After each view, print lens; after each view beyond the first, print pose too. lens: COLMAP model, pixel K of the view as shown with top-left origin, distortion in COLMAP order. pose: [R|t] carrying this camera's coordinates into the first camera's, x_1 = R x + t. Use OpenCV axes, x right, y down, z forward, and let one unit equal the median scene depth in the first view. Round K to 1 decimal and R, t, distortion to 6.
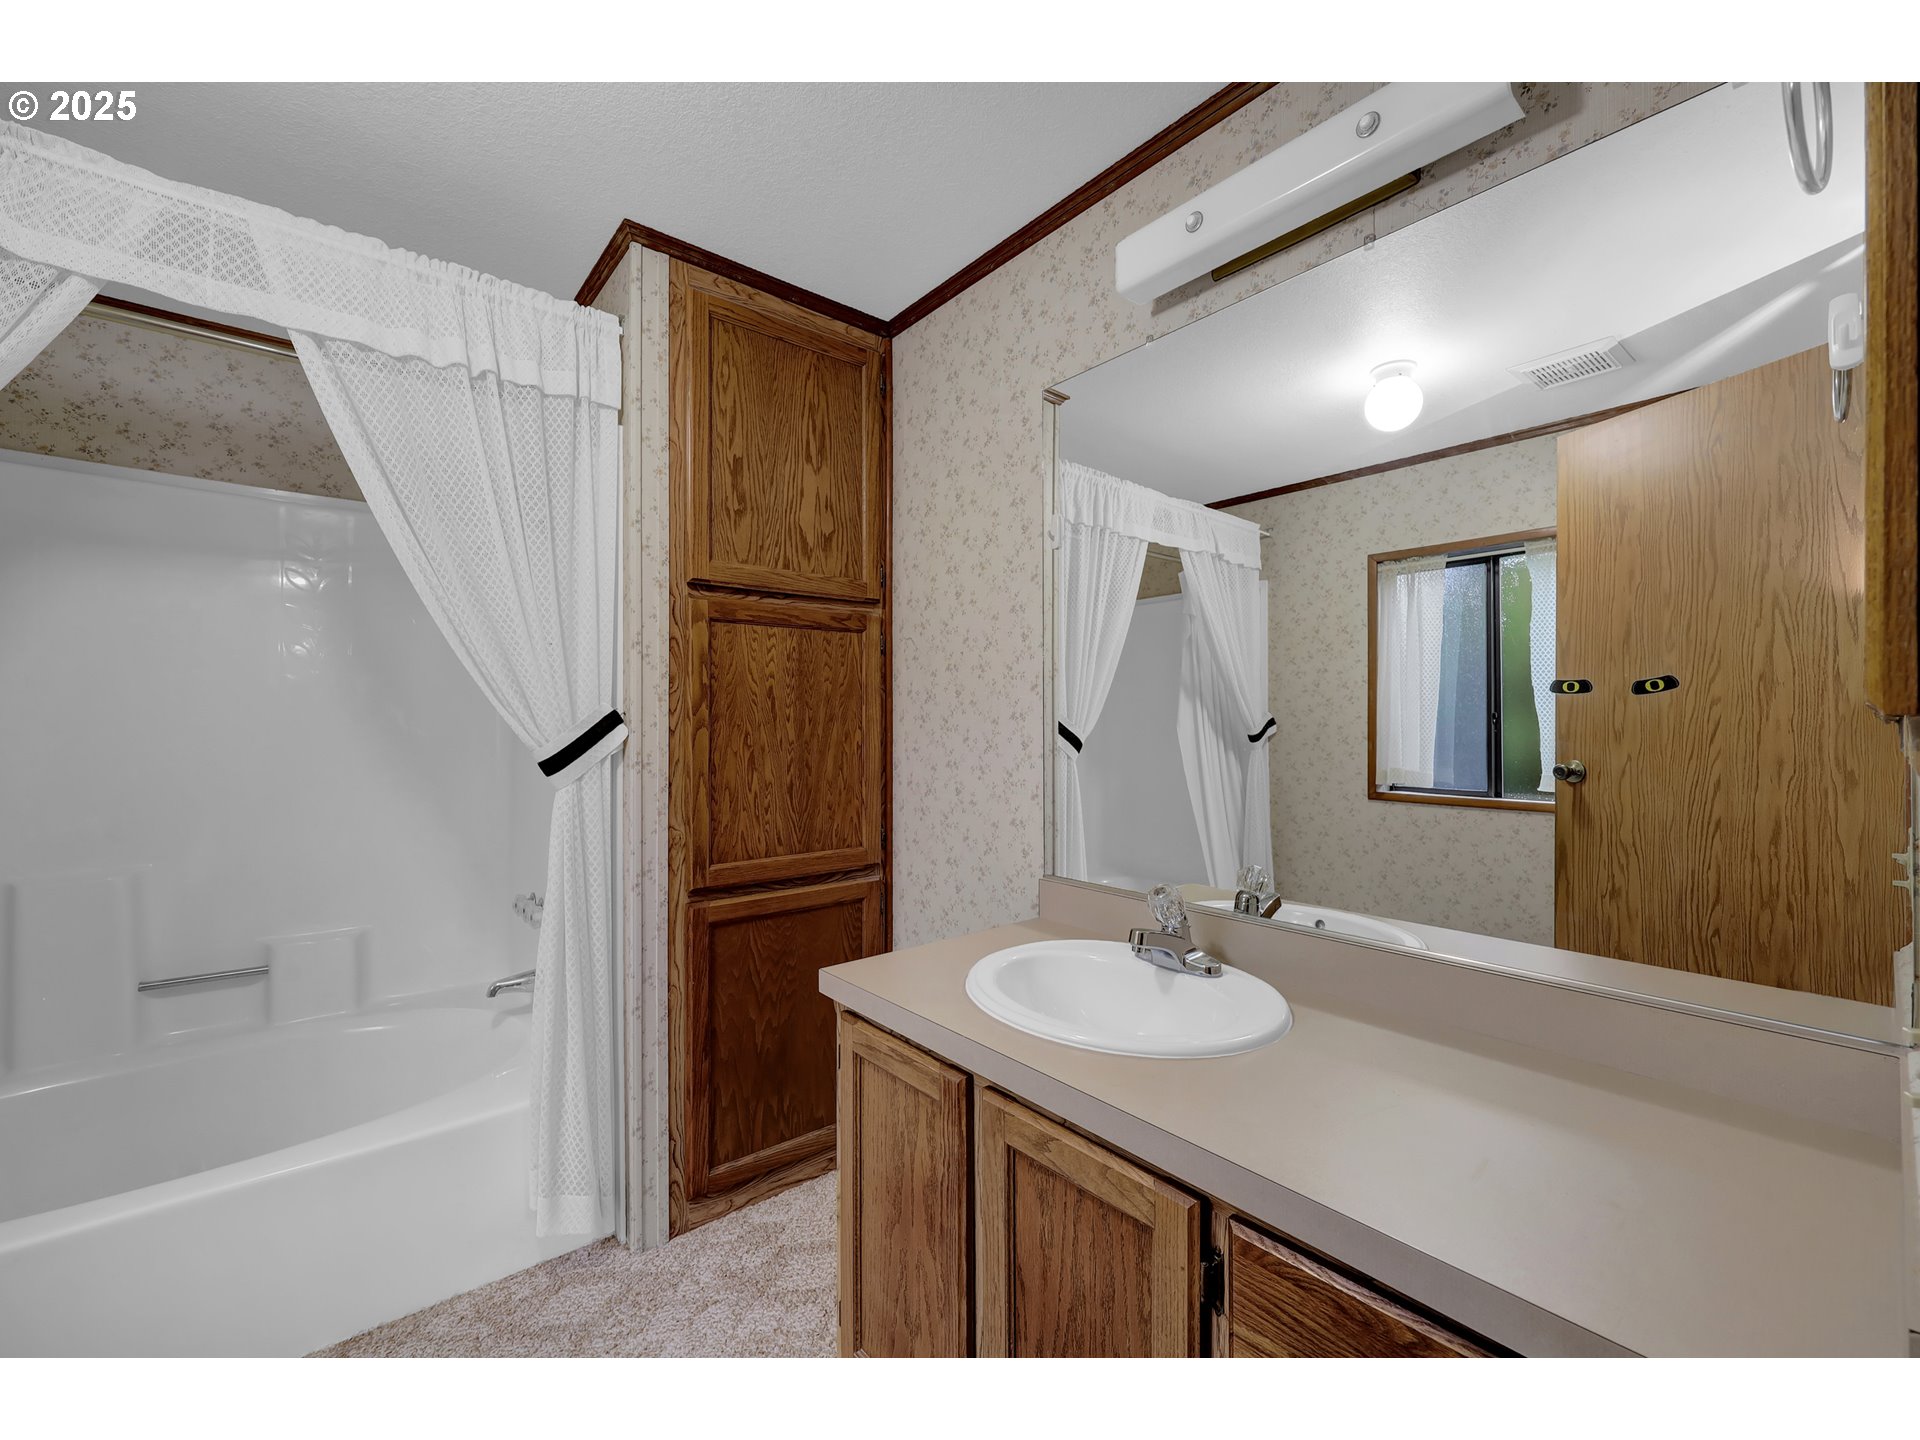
lens RADIAL K [[772.5, 0, 958.2], [0, 772.5, 722.7], [0, 0, 1]] dist [-0.006068, 0.000564]
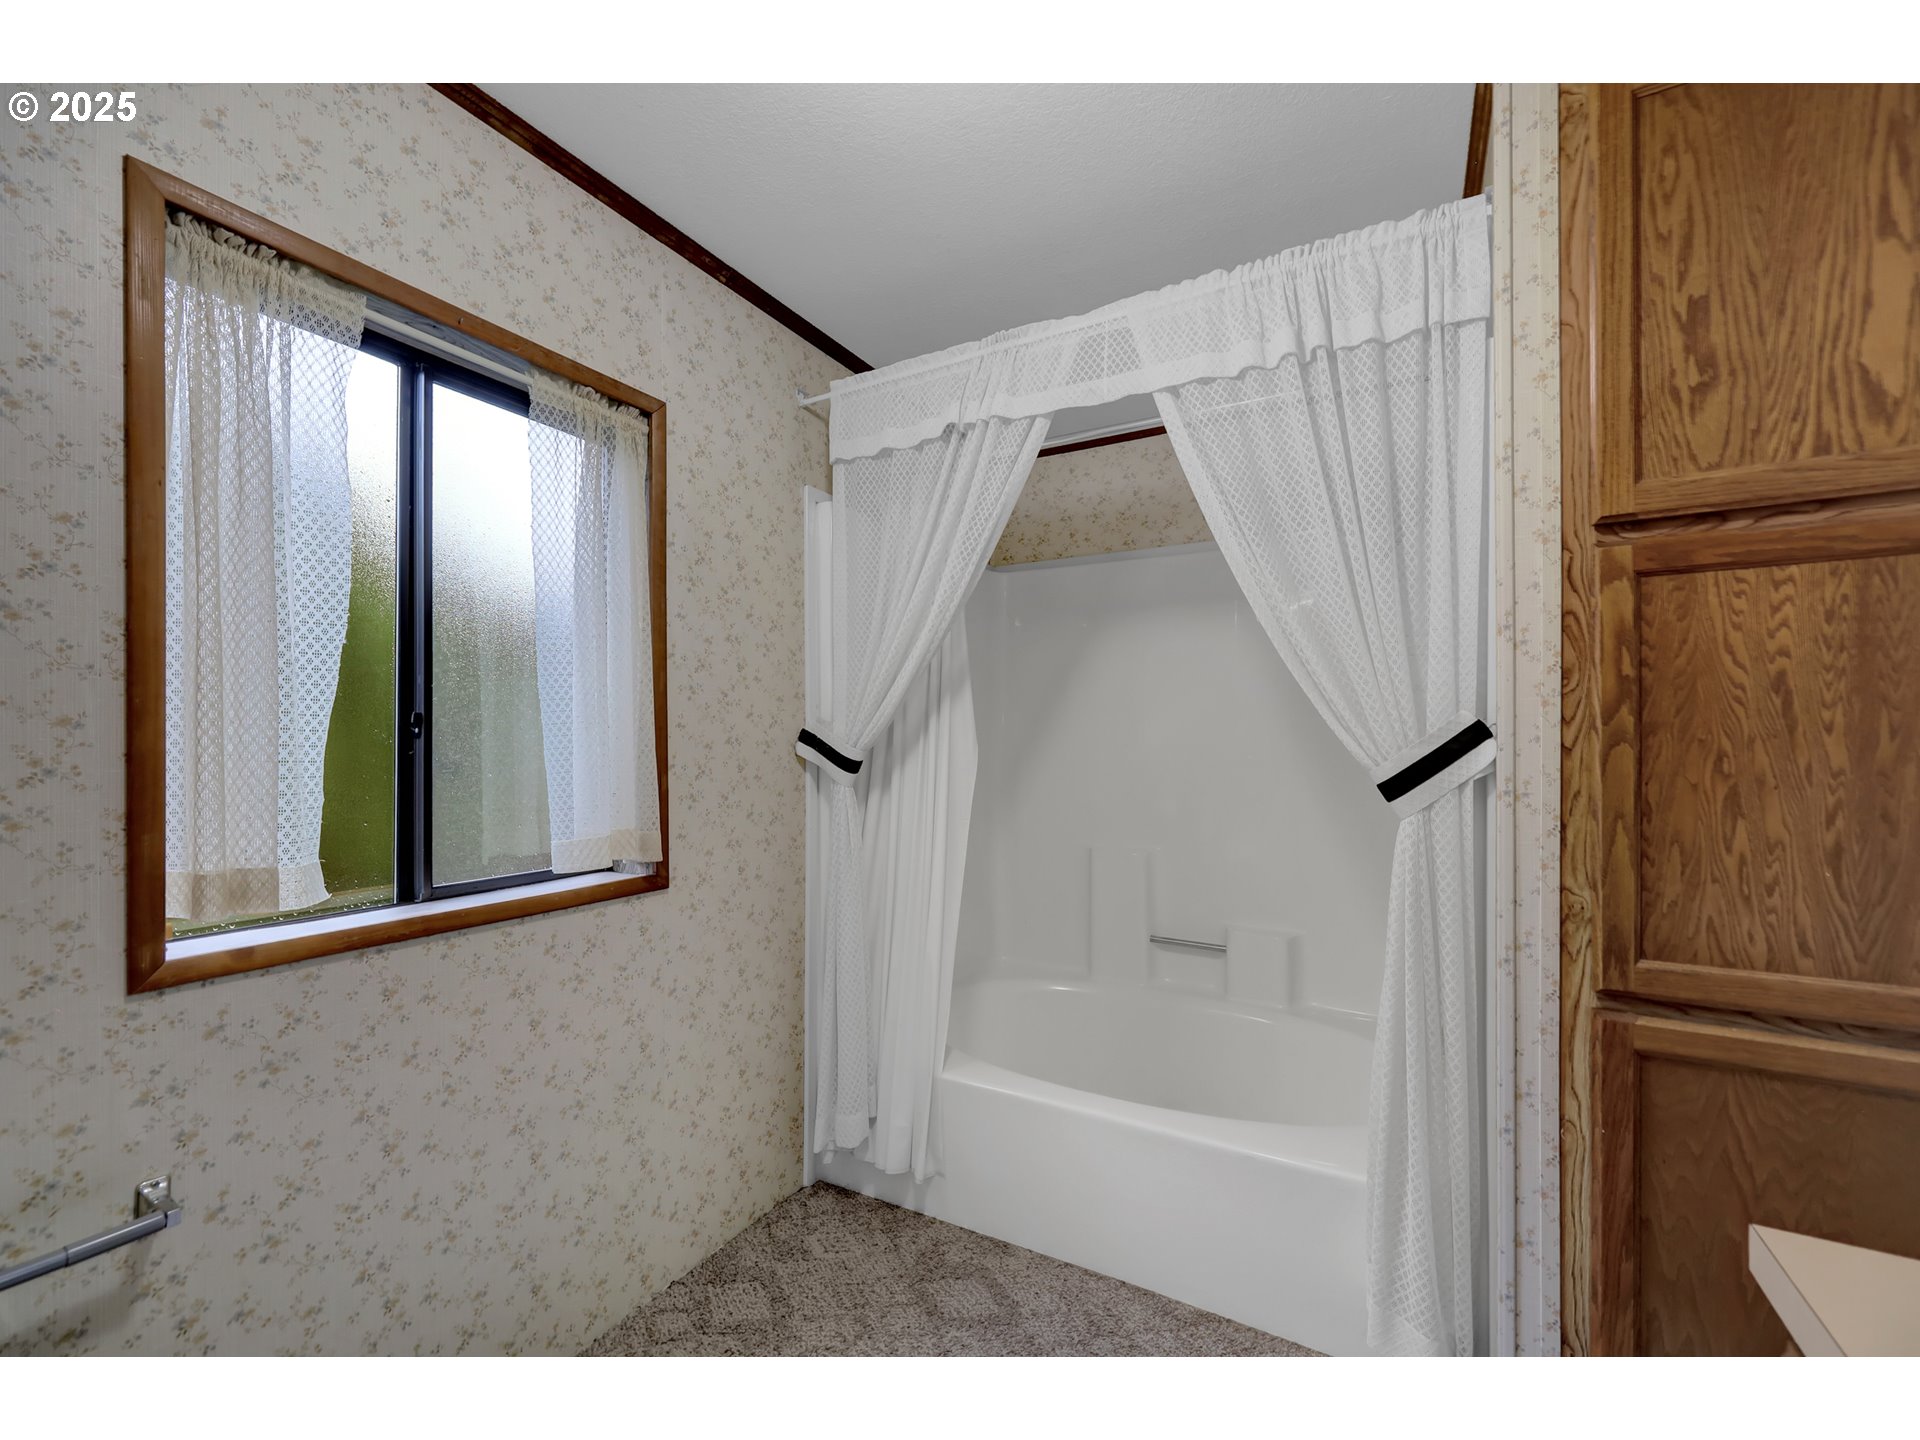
lens RADIAL K [[772.5, 0, 971.3], [0, 772.5, 743.1], [0, 0, 1]] dist [-0.006068, 0.000564]
pose [[0.353686, 0.001459, -0.935363, 0.079284], [0.002067, 0.999995, 0.002341, 0.003164], [0.935362, -0.002762, 0.353681, 0.262448]]
